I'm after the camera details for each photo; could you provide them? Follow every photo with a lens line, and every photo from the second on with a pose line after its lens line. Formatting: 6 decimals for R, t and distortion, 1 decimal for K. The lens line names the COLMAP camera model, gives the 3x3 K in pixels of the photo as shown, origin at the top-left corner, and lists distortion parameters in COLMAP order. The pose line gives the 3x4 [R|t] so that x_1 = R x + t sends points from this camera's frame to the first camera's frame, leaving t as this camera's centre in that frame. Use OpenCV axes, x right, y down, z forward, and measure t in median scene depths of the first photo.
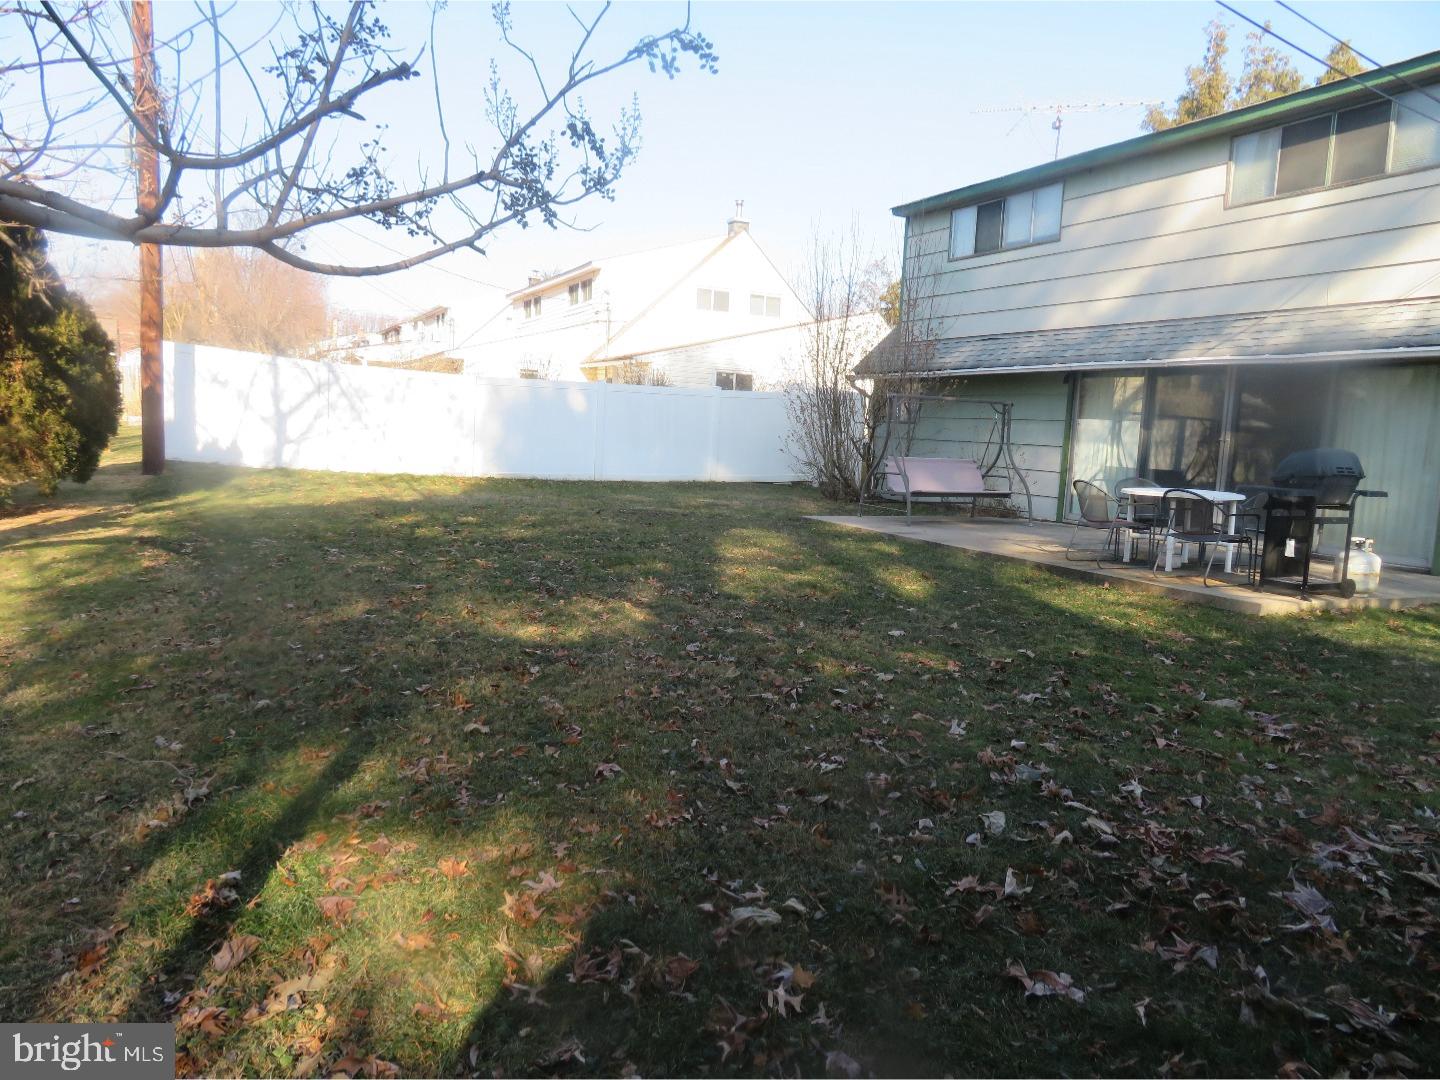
lens RADIAL K [[1026.4, 0, 715.6], [0, 1026.4, 538.5], [0, 0, 1]] dist [-0.013251, 0.007778]
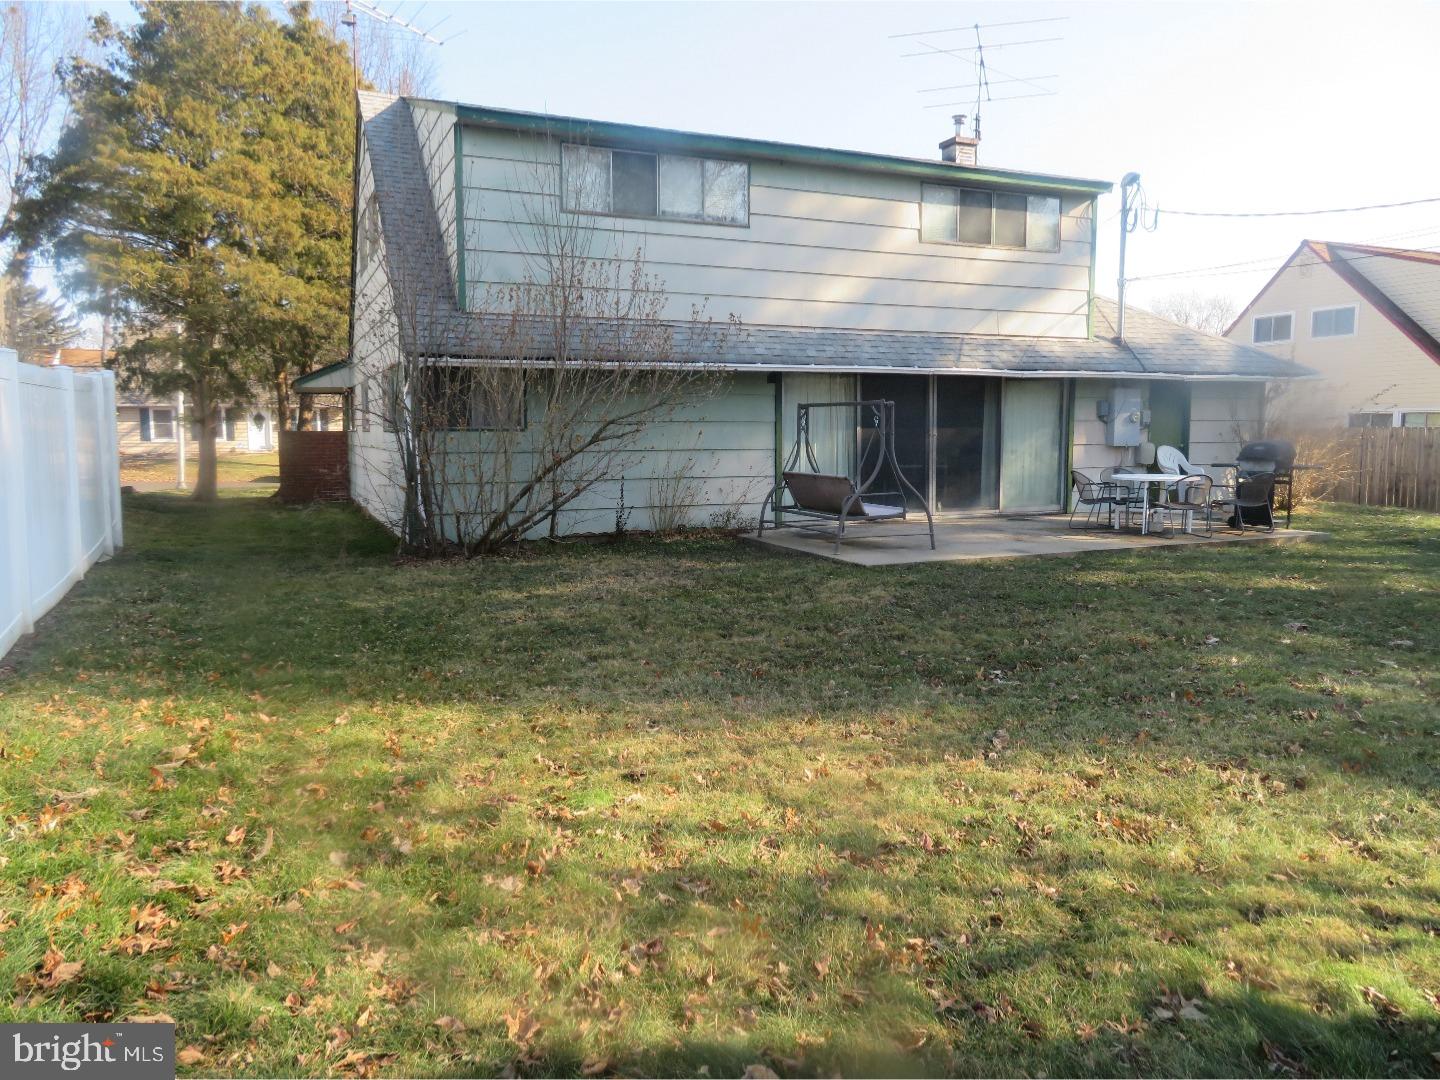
lens RADIAL K [[1026.4, 0, 721.0], [0, 1026.4, 537.6], [0, 0, 1]] dist [-0.013251, 0.007778]
pose [[0.054924, -0.143402, 0.988139, -0.758364], [0.116685, 0.983774, 0.136283, -0.177446], [-0.991649, 0.107816, 0.070766, 1.210898]]
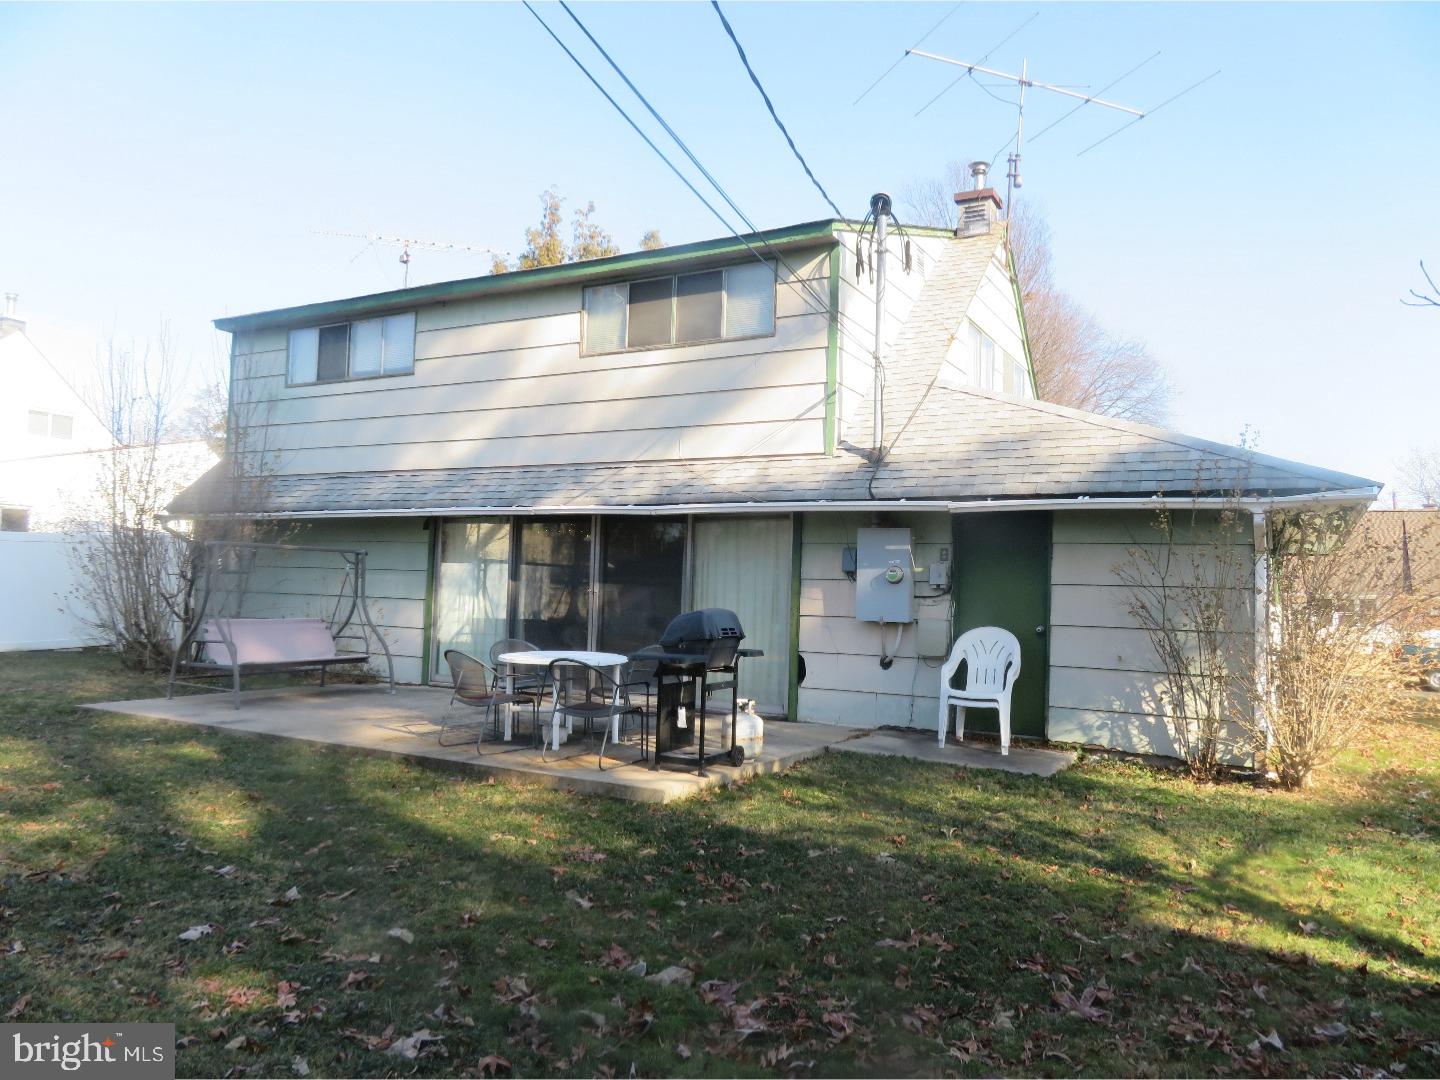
lens RADIAL K [[1026.4, 0, 725.5], [0, 1026.4, 538.3], [0, 0, 1]] dist [-0.013251, 0.007778]
pose [[0.815413, 0.005708, 0.578851, 0.042071], [0.071323, 0.991342, -0.110246, -0.031067], [-0.574469, 0.131182, 0.807946, 0.146897]]
